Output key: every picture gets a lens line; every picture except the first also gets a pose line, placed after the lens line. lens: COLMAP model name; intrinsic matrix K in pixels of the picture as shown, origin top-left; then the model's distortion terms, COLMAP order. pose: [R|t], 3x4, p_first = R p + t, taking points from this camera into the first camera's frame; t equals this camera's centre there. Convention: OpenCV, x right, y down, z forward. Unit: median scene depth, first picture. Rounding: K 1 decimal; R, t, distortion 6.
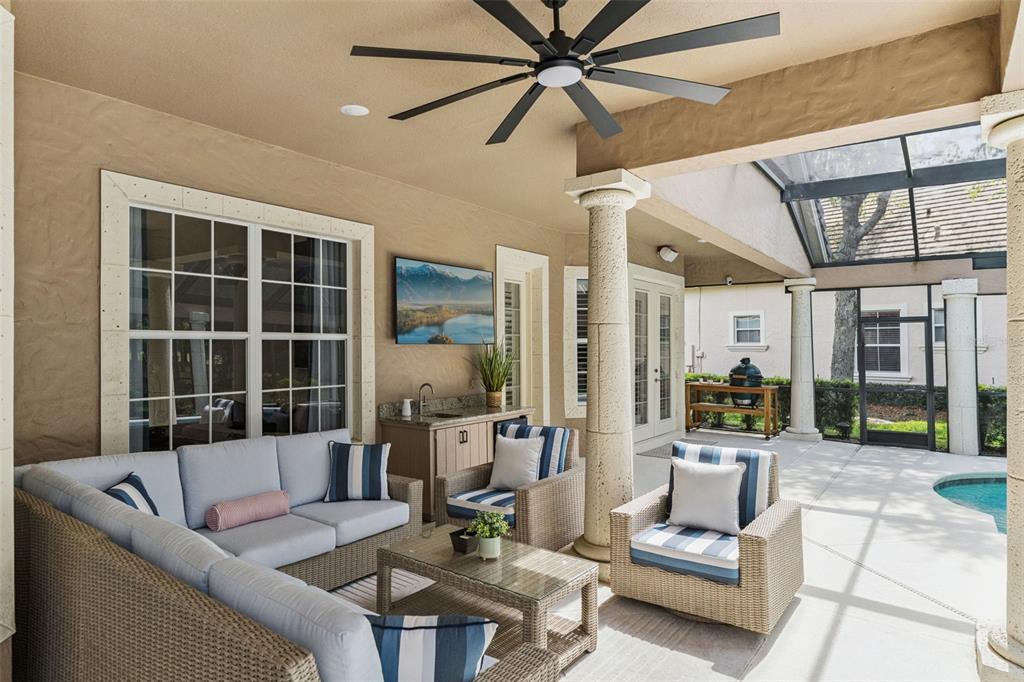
lens RADIAL K [[577.4, 0, 512.0], [0, 577.4, 341.0], [0, 0, 1]] dist [-0.003540, -0.000558]
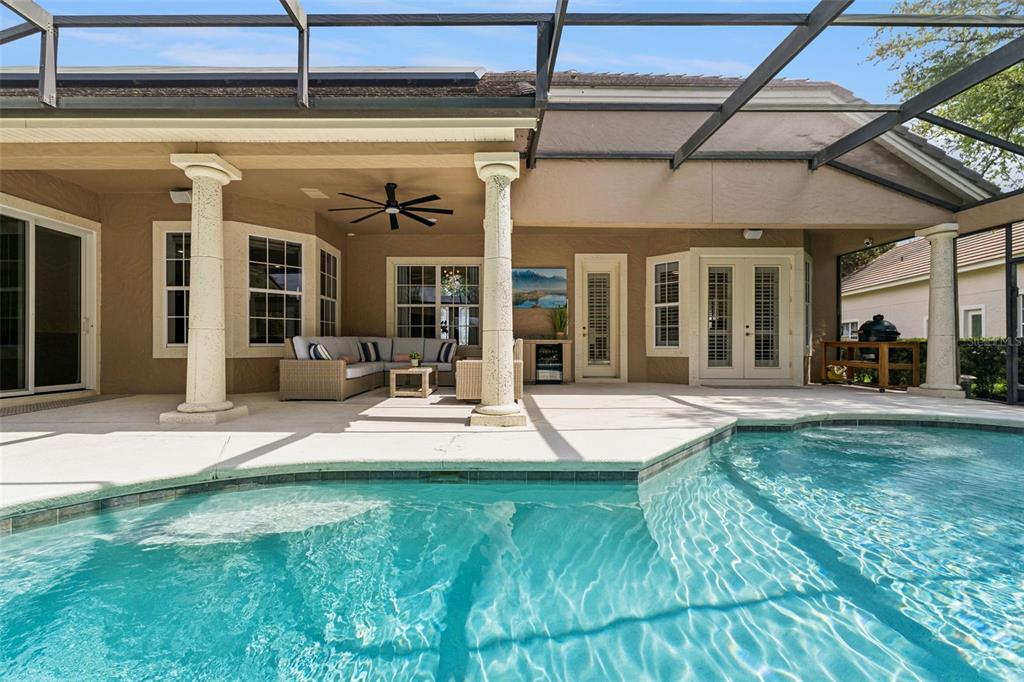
lens RADIAL K [[439.3, 0, 508.6], [0, 439.3, 350.0], [0, 0, 1]] dist [0.012086, 0.000104]
pose [[0.609314, 0.009041, -0.792877, 1.198492], [0.005881, 0.999856, 0.015921, 0.144258], [0.792907, -0.014364, 0.609173, -0.010354]]
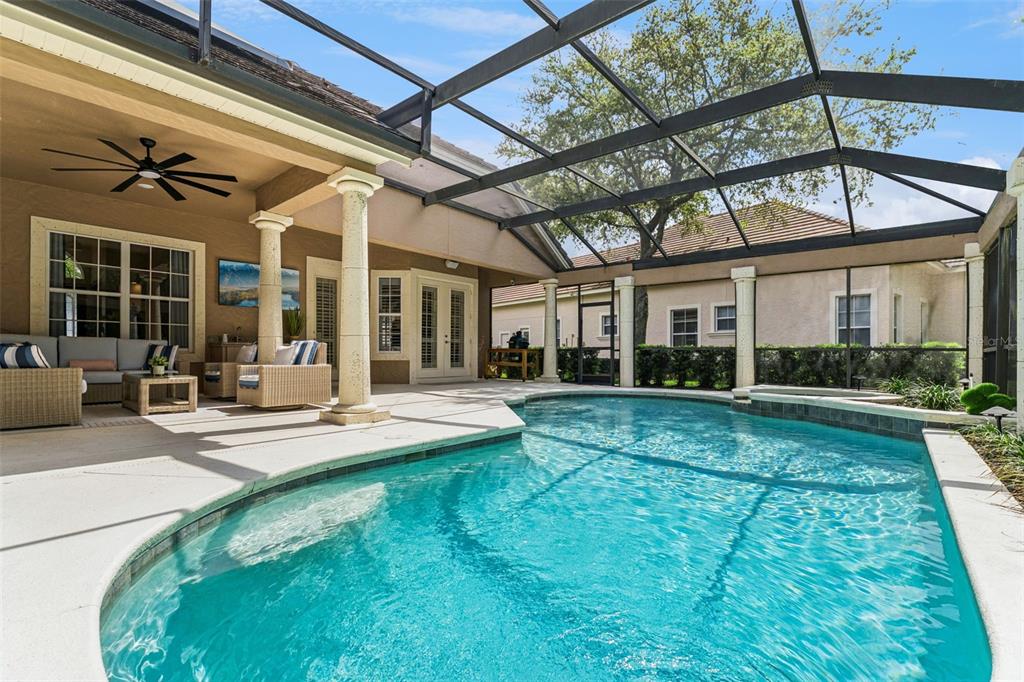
lens RADIAL K [[460.0, 0, 507.2], [0, 460.0, 354.6], [0, 0, 1]] dist [-0.001993, 0.000317]
pose [[0.997932, 0.006093, -0.063983, 0.861655], [-0.005263, 0.999900, 0.013126, 0.146440], [0.064057, -0.012762, 0.997865, -0.468717]]
